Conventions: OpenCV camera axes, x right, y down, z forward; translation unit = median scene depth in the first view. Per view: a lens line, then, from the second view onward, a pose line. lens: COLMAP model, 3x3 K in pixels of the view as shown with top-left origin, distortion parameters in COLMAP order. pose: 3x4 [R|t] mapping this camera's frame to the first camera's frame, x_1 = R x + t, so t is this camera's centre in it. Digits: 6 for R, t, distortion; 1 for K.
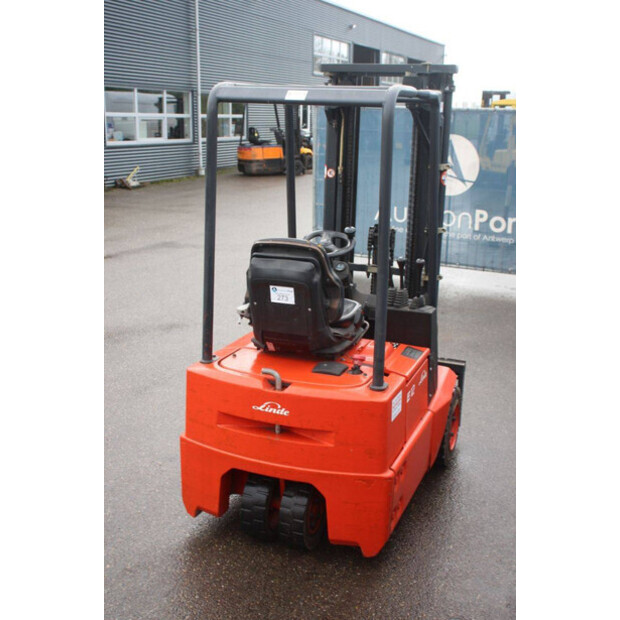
lens RADIAL K [[739.0, 0, 314.2], [0, 739.0, 309.9], [0, 0, 1]] dist [-0.035052, 0.000000]
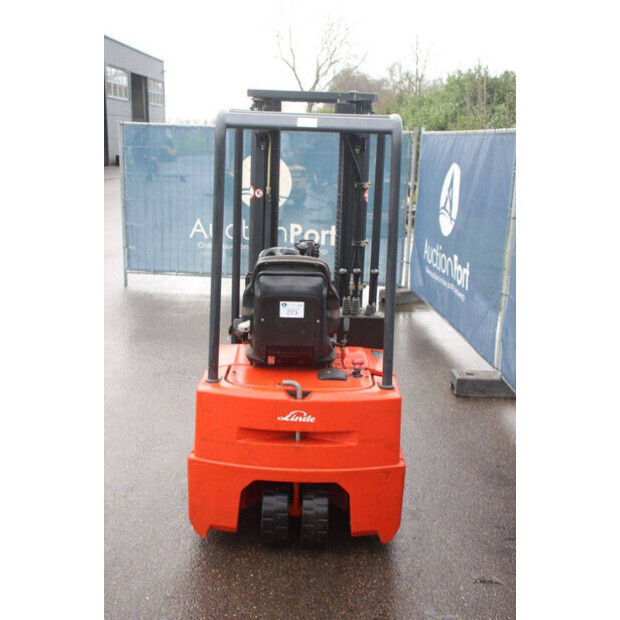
lens RADIAL K [[739.0, 0, 310.4], [0, 739.0, 312.5], [0, 0, 1]] dist [-0.035052, 0.000000]
pose [[0.941397, -0.072538, 0.329410, -0.365240], [0.078304, 0.996920, -0.004253, -0.009440], [-0.328087, 0.029798, 0.944177, -0.007108]]
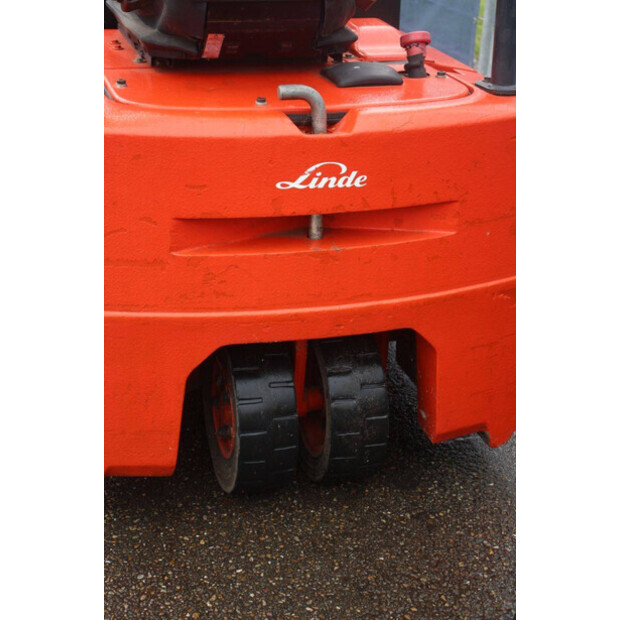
lens RADIAL K [[1184.8, 0, 313.8], [0, 1184.8, 305.4], [0, 0, 1]] dist [0.093418, 0.000000]
pose [[0.803785, -0.243022, 0.543020, -0.431105], [0.135759, 0.963604, 0.230297, 0.045930], [-0.579223, -0.111389, 0.807523, 0.438823]]
